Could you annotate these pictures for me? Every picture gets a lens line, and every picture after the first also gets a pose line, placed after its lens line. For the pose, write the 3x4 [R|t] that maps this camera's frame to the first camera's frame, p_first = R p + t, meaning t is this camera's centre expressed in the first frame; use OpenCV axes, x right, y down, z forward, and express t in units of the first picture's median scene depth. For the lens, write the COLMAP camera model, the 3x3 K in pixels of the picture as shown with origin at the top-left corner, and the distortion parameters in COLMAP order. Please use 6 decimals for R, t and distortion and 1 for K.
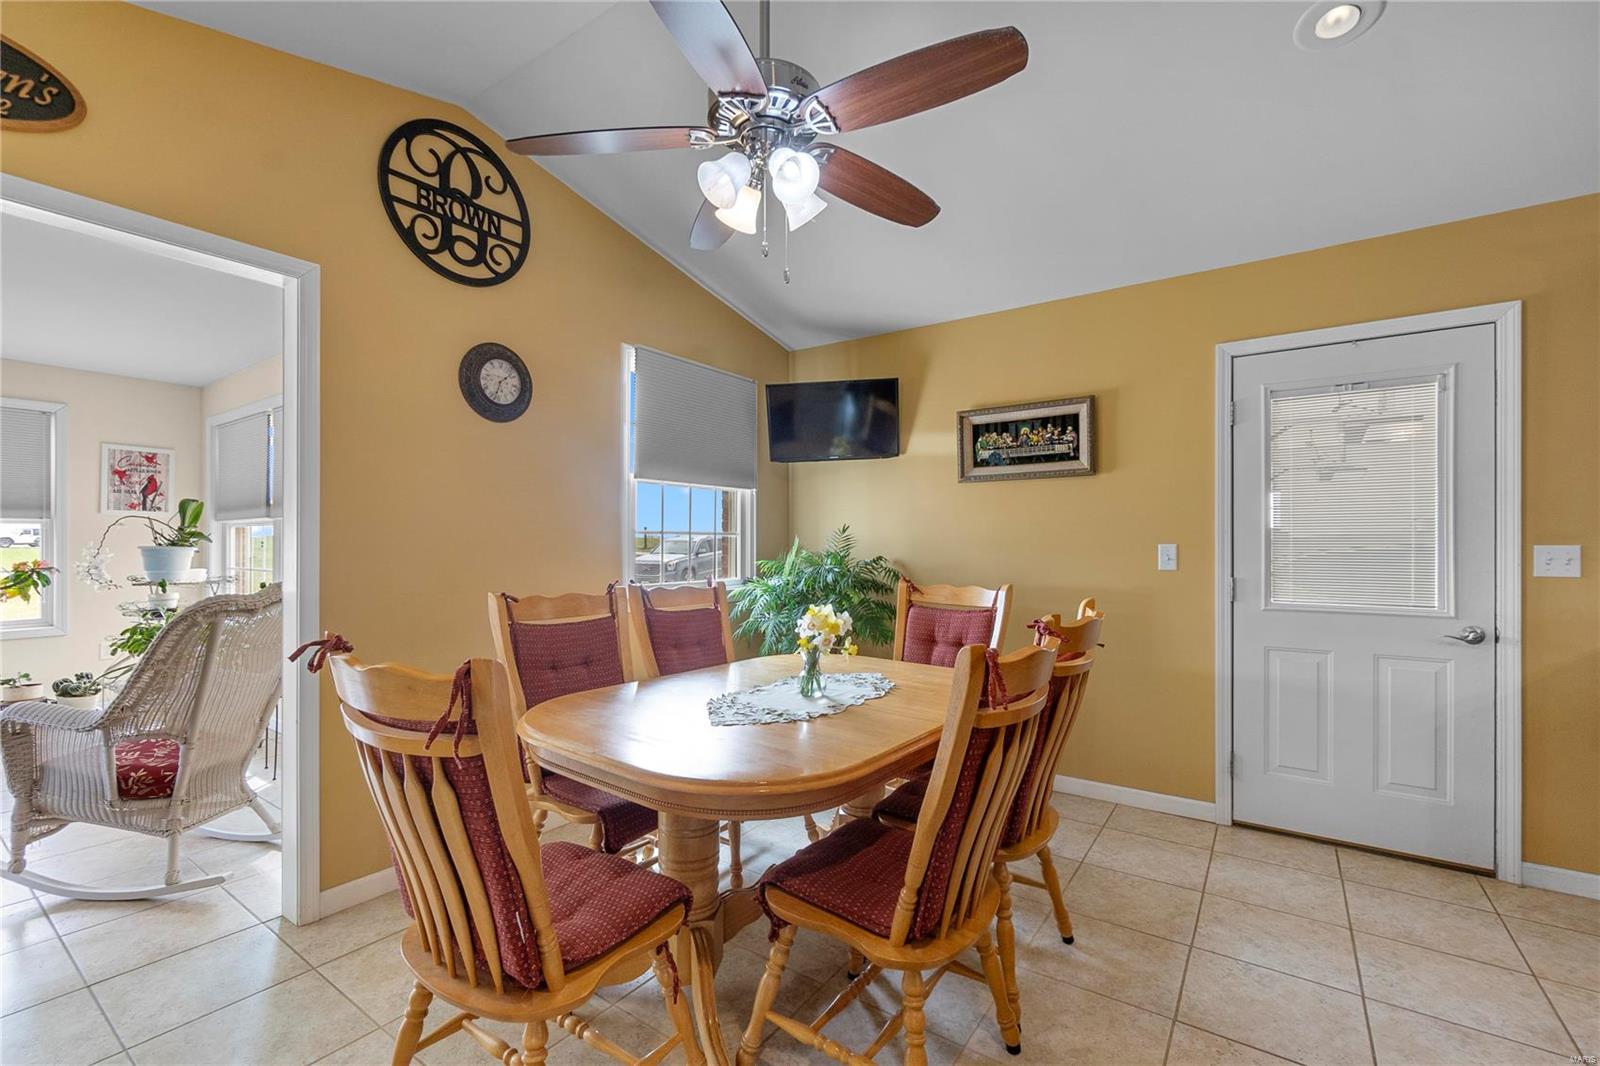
lens RADIAL K [[692.1, 0, 787.6], [0, 692.1, 544.1], [0, 0, 1]] dist [-0.009785, -0.000061]
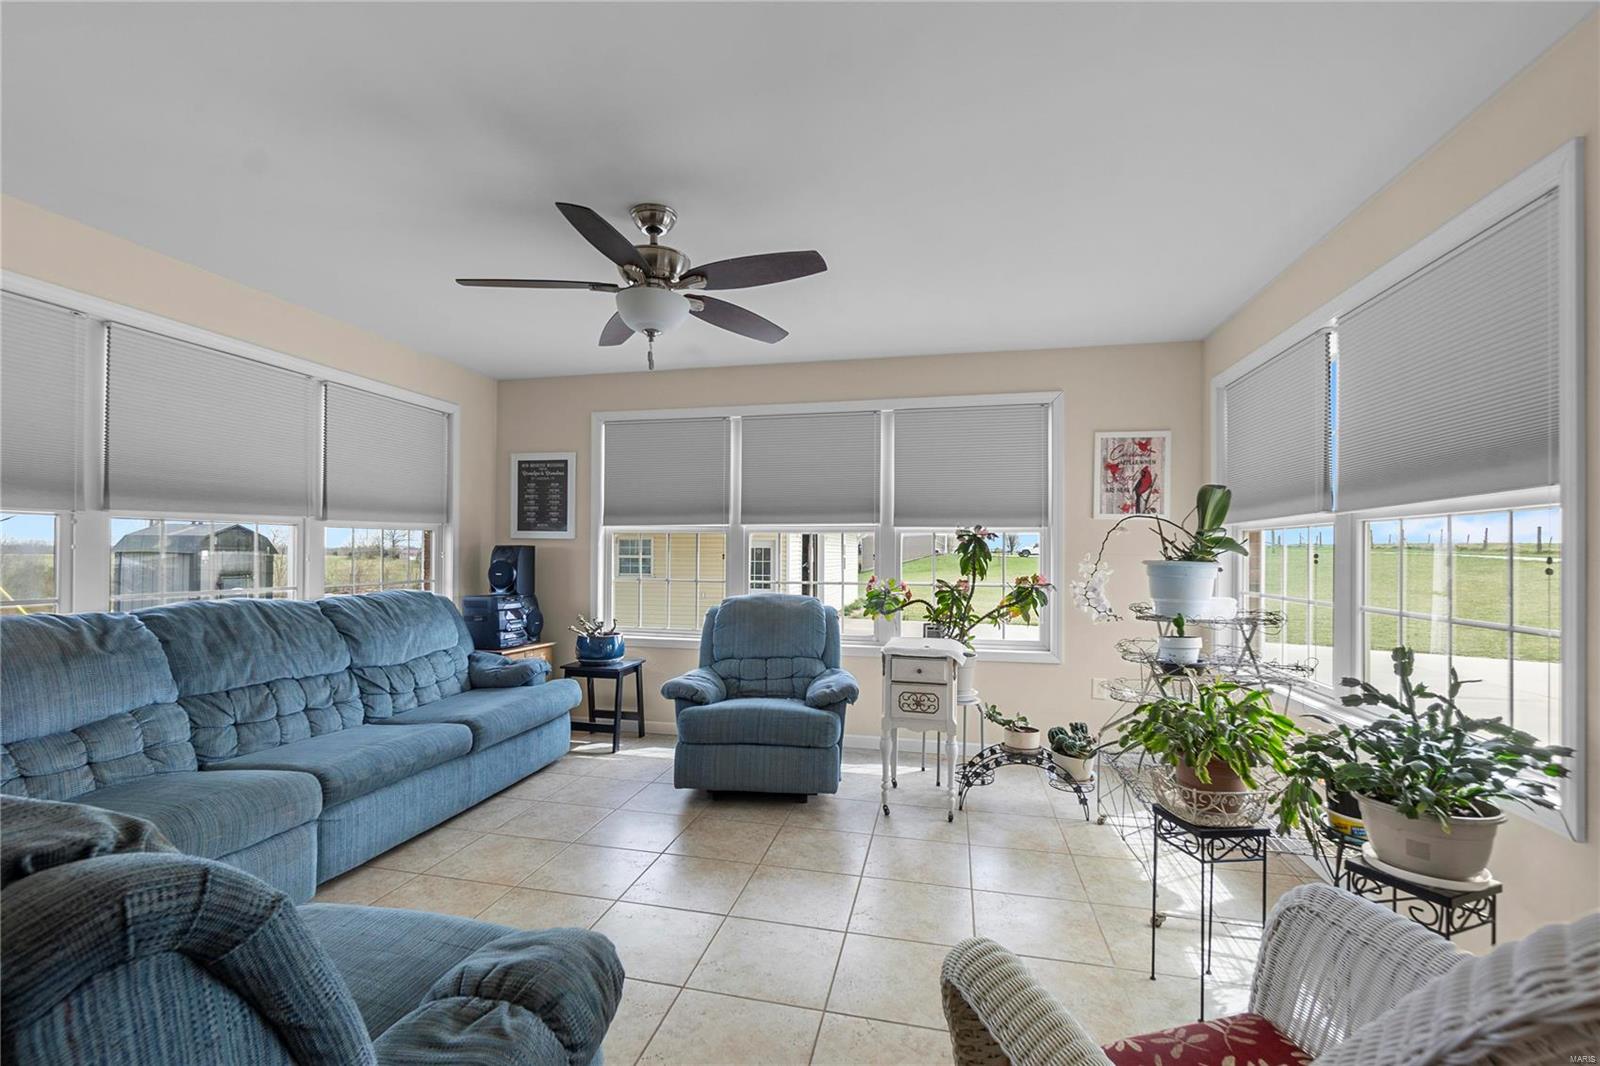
lens RADIAL K [[692.1, 0, 787.6], [0, 692.1, 544.1], [0, 0, 1]] dist [-0.009785, -0.000061]
pose [[0.374133, -0.008407, -0.927337, -0.417142], [-0.006940, 0.999906, -0.011865, -0.002228], [0.927349, 0.010875, 0.374040, 0.392965]]
